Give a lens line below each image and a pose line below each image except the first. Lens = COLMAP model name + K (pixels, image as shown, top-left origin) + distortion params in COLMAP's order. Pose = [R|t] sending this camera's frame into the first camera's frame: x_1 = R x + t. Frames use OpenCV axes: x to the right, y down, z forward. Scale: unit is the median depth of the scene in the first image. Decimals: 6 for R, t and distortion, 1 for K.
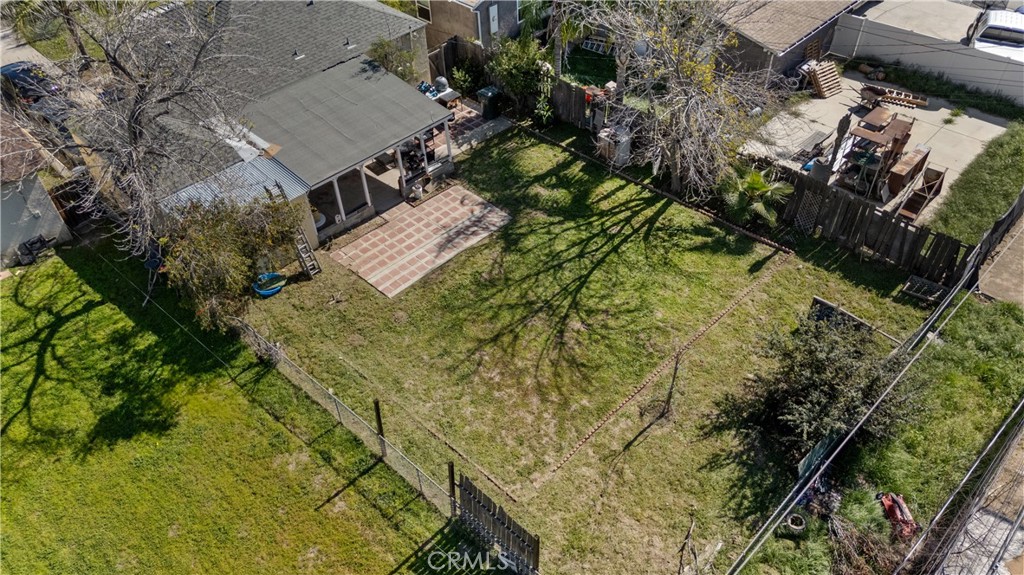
lens RADIAL K [[754.4, 0, 512.0], [0, 754.4, 287.5], [0, 0, 1]] dist [0.072725, -0.073355]
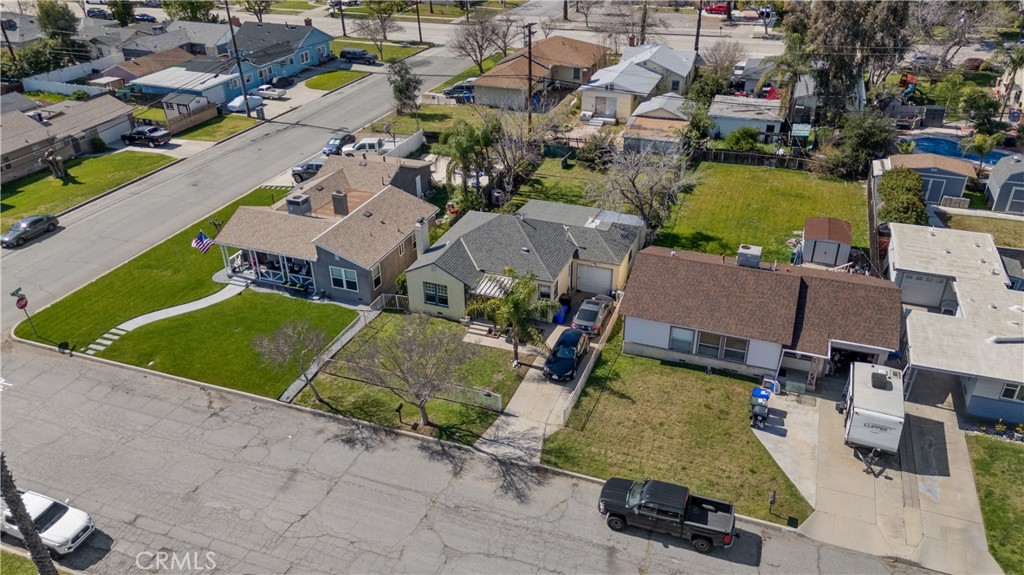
lens RADIAL K [[754.4, 0, 512.0], [0, 754.4, 287.5], [0, 0, 1]] dist [0.072725, -0.073355]
pose [[-0.396834, -0.414150, 0.819148, -2.156406], [0.645518, 0.508532, 0.569826, -1.512692], [-0.652556, 0.754901, 0.065539, 1.146086]]
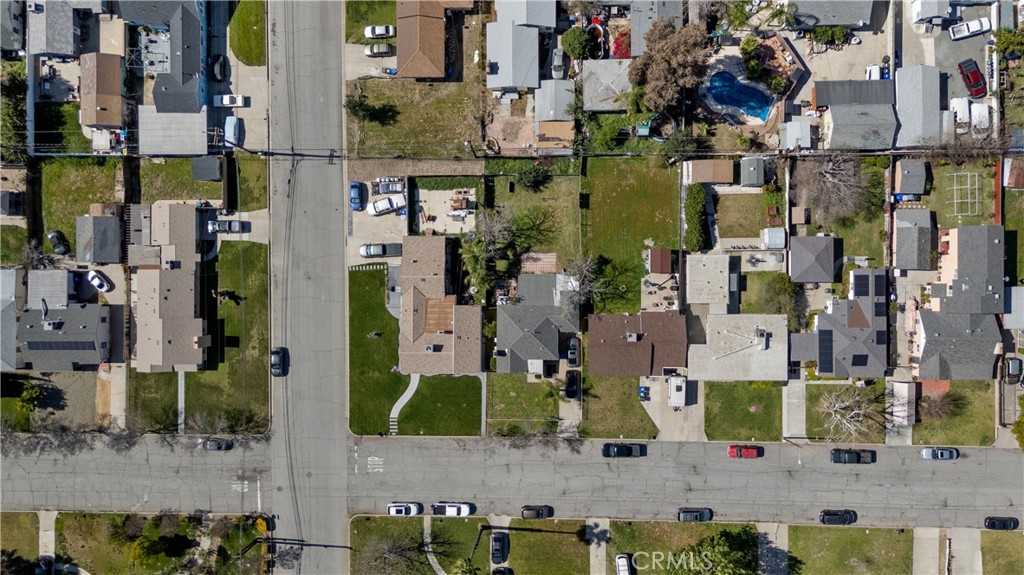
lens RADIAL K [[754.4, 0, 512.0], [0, 754.4, 287.5], [0, 0, 1]] dist [0.072725, -0.073355]
pose [[-0.694807, -0.717176, 0.053871, -0.367128], [0.530637, -0.460642, 0.711500, -3.641831], [-0.485456, 0.522941, 0.700618, -2.184145]]
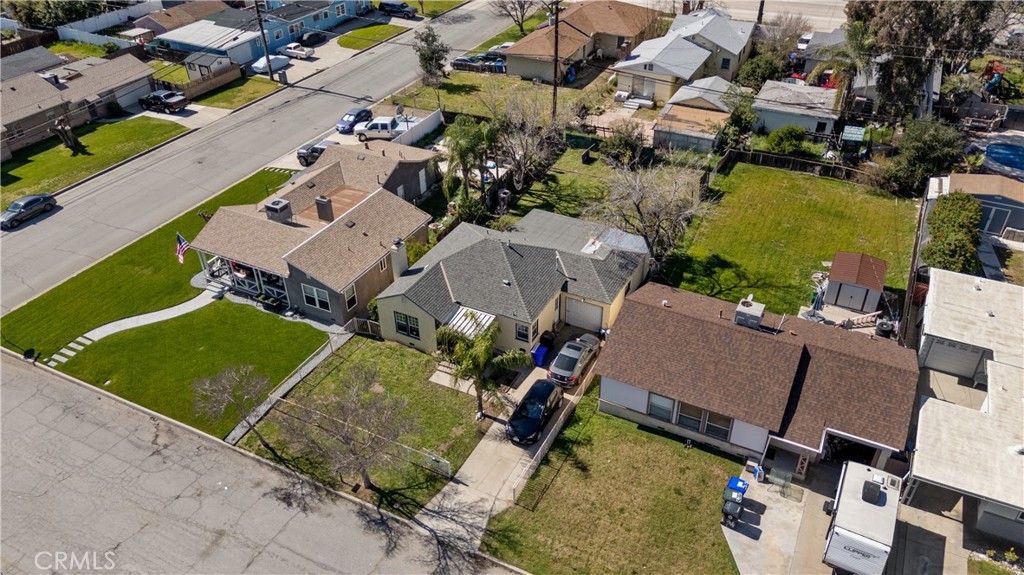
lens RADIAL K [[754.4, 0, 512.0], [0, 754.4, 287.5], [0, 0, 1]] dist [0.072725, -0.073355]
pose [[-0.296085, -0.509681, 0.807811, -1.982018], [0.666598, 0.495456, 0.556929, -1.406801], [-0.684091, 0.703384, 0.193056, 0.828561]]
